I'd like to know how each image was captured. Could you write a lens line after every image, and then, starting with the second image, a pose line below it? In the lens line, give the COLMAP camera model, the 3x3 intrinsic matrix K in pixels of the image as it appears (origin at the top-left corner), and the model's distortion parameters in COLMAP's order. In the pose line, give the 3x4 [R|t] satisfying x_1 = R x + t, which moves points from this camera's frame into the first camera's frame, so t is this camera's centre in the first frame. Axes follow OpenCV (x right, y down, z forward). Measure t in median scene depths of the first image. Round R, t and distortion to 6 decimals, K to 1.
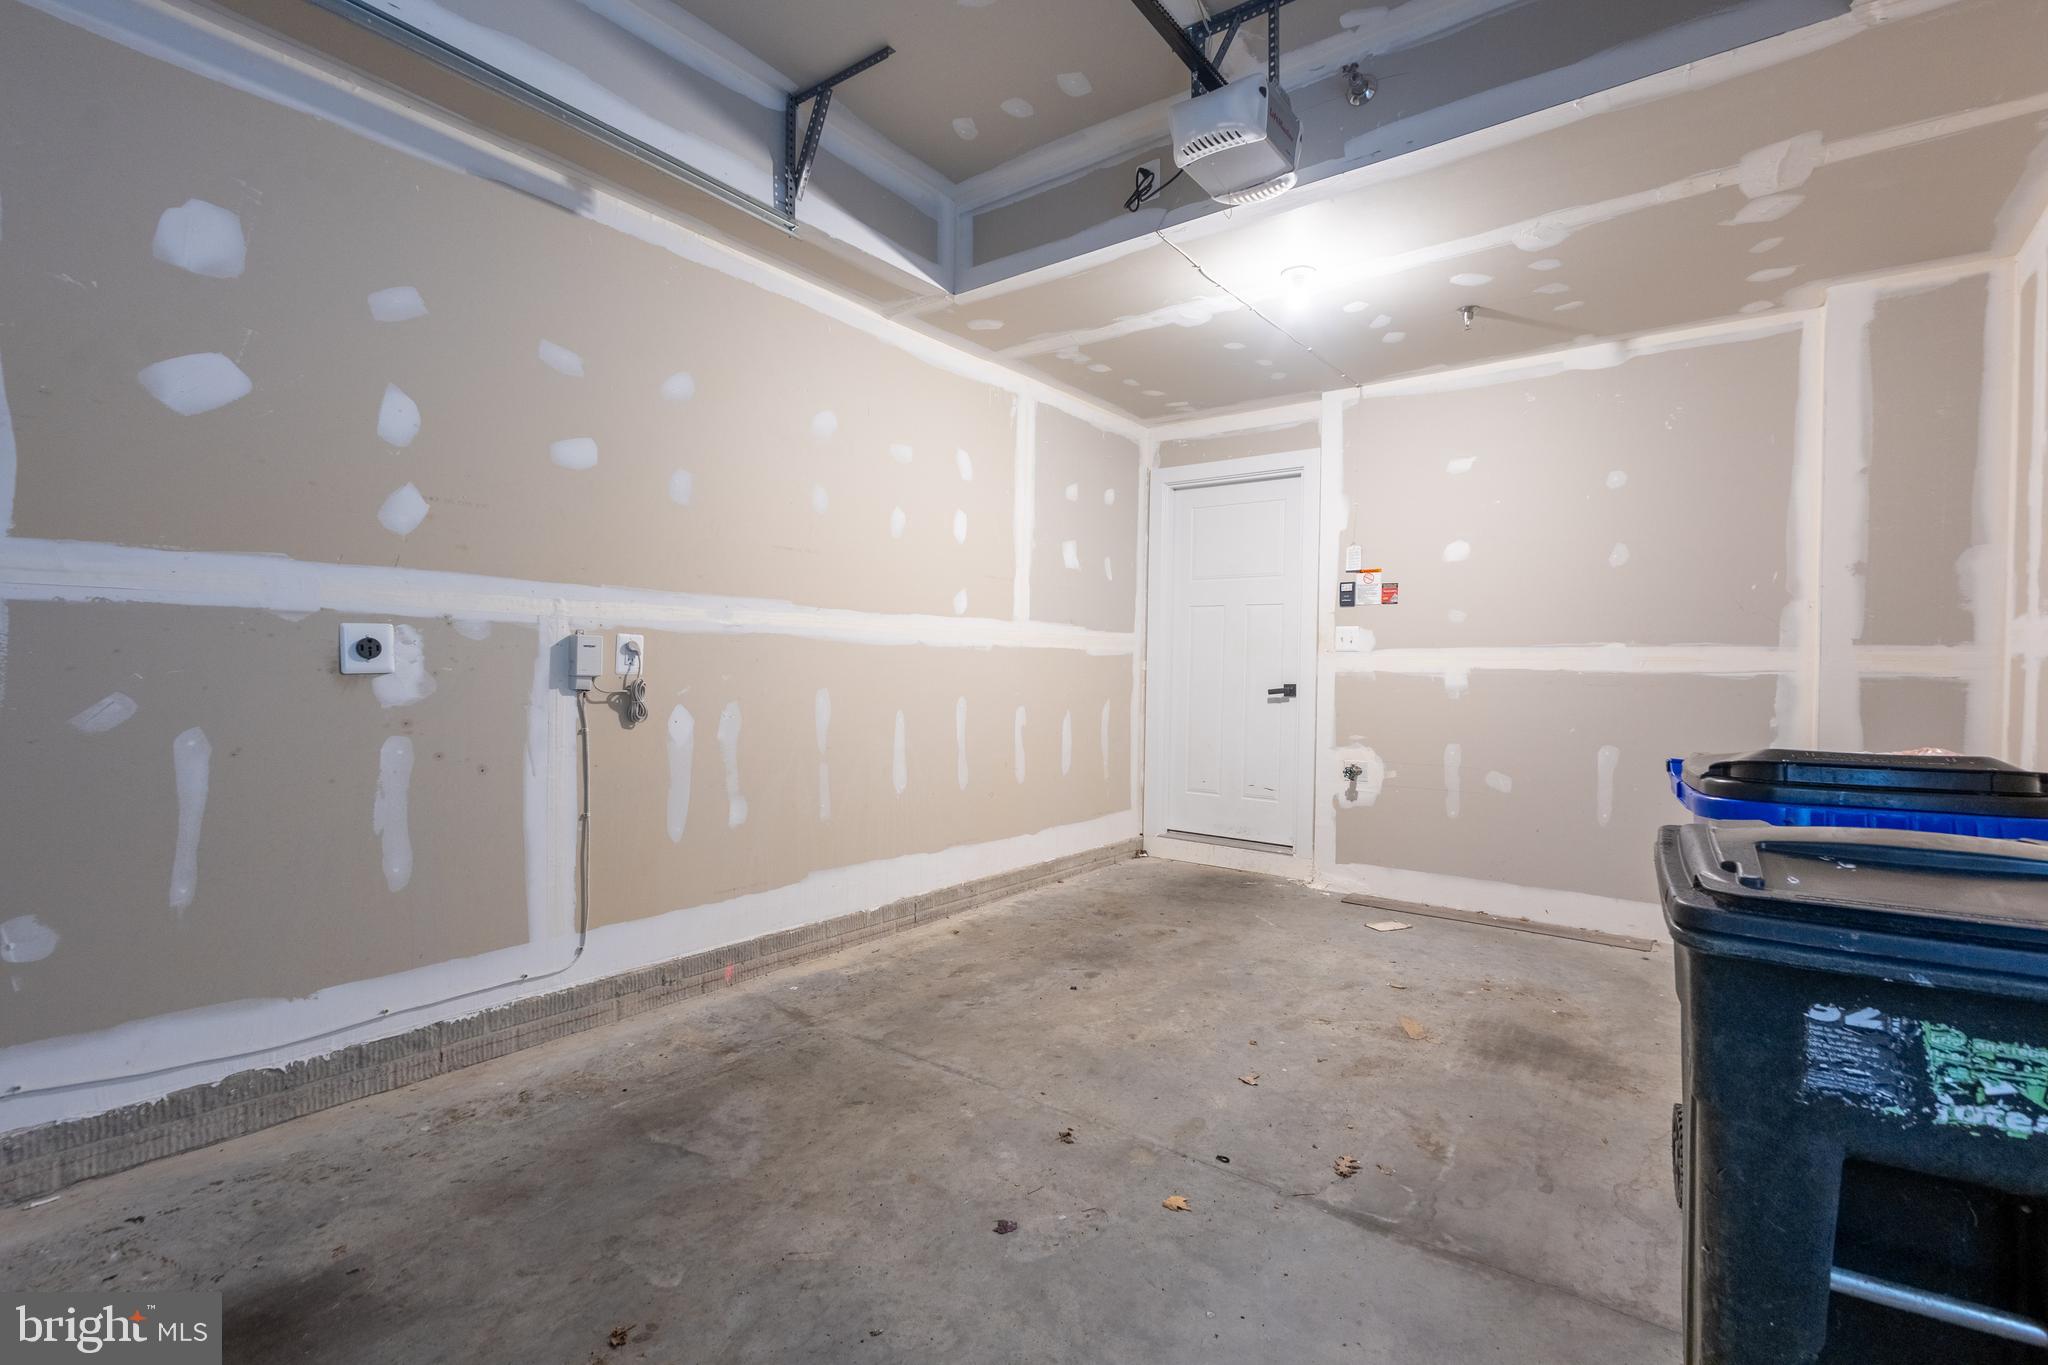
lens RADIAL K [[936.5, 0, 1037.3], [0, 936.5, 682.3], [0, 0, 1]] dist [0.008816, -0.003803]
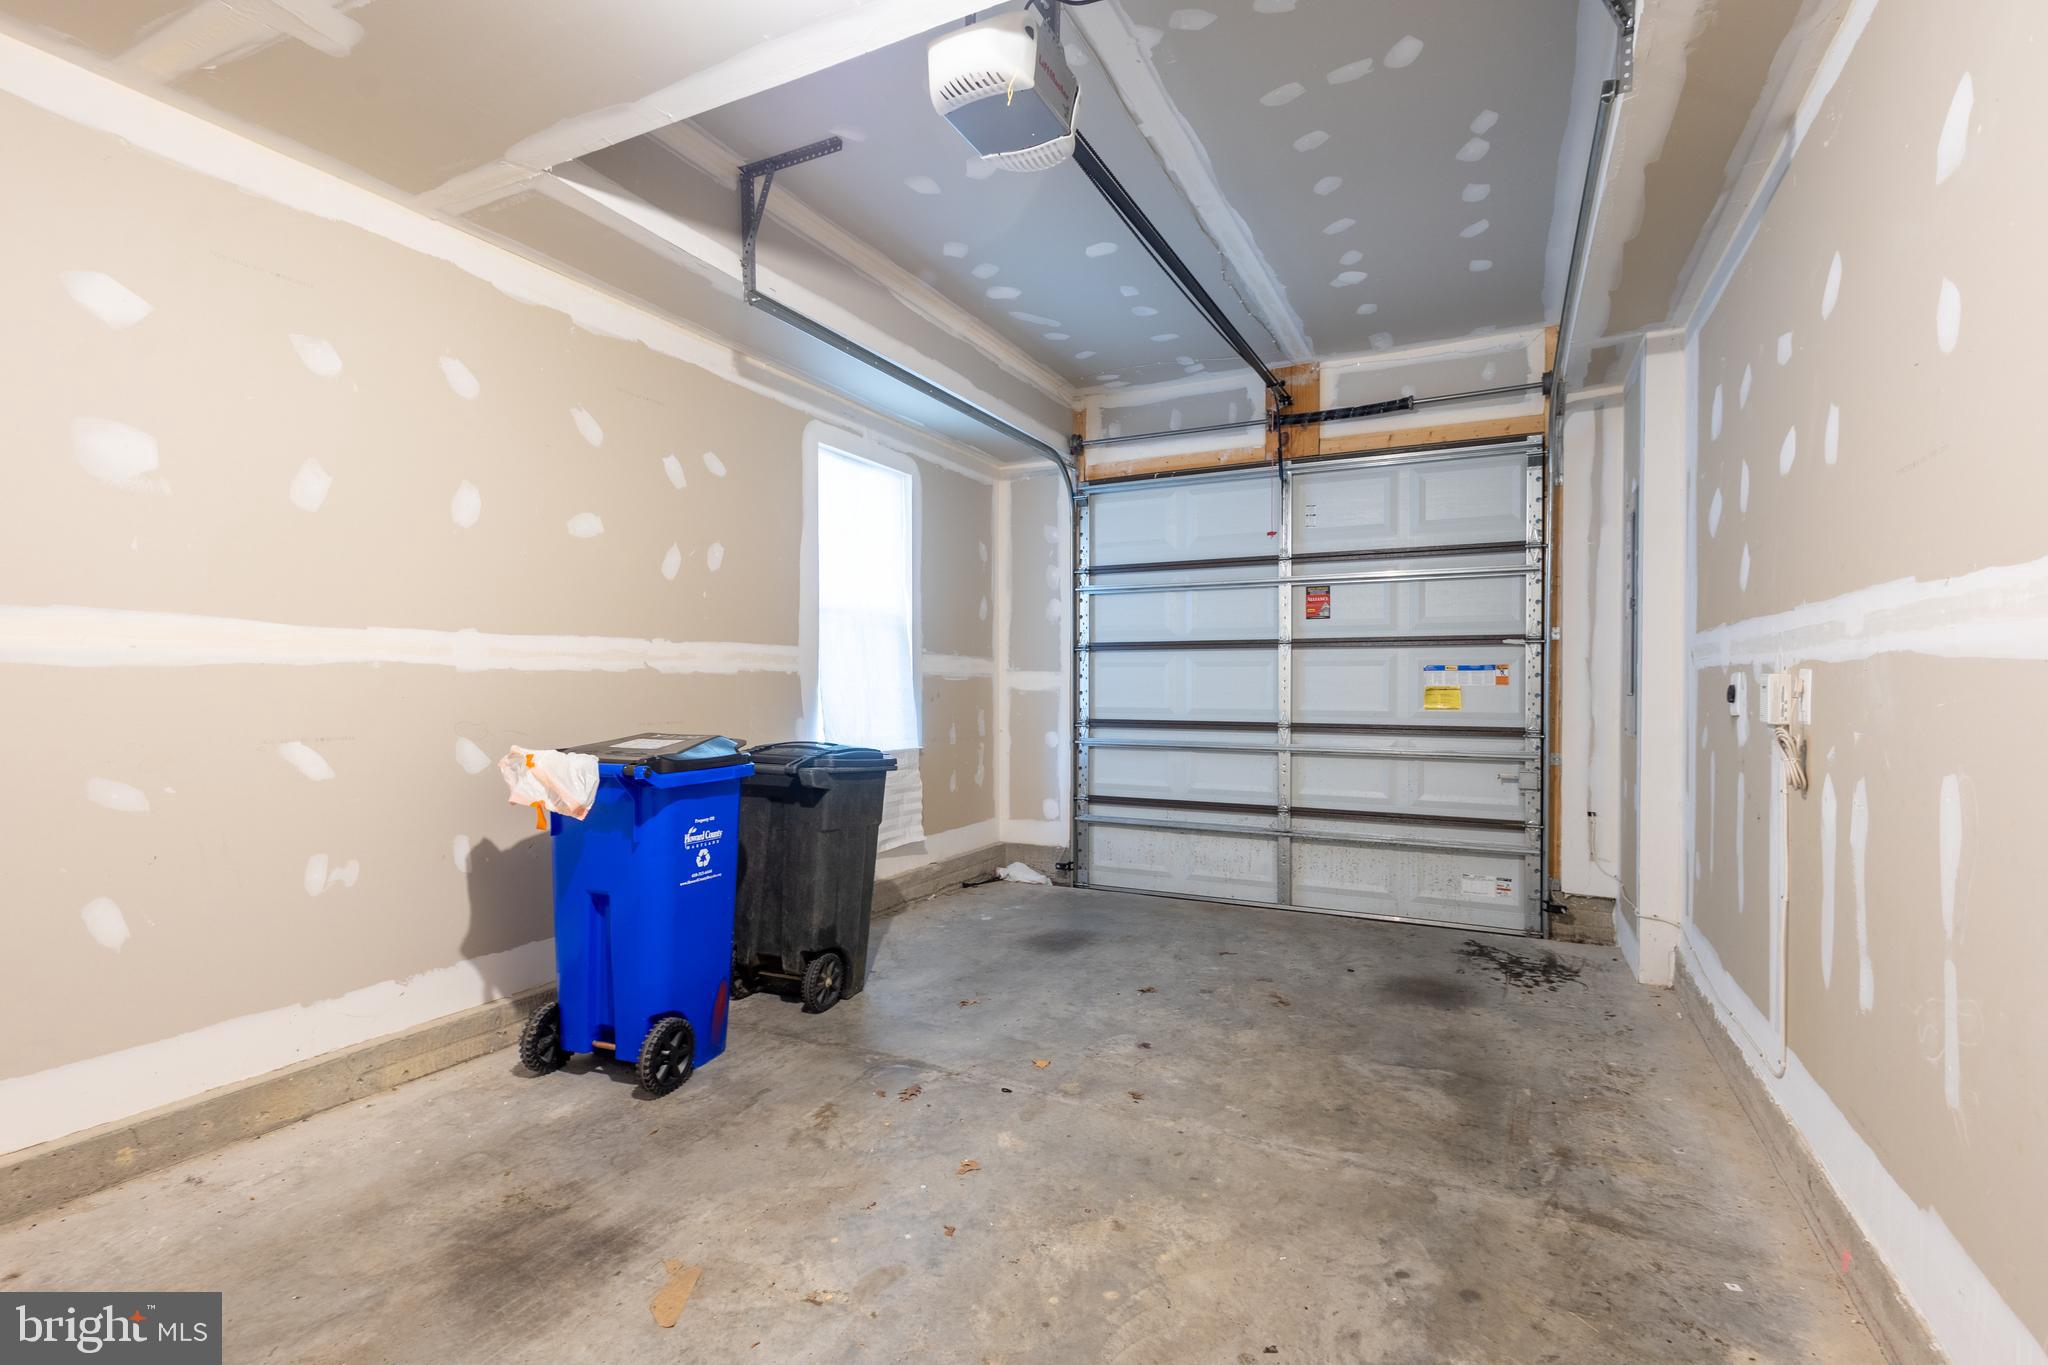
lens RADIAL K [[936.5, 0, 1021.6], [0, 936.5, 684.4], [0, 0, 1]] dist [0.008816, -0.003803]
pose [[-0.986415, -0.019538, -0.163104, 0.333174], [-0.022073, 0.999662, 0.013749, -0.043204], [0.162780, 0.017163, -0.986513, 1.887562]]
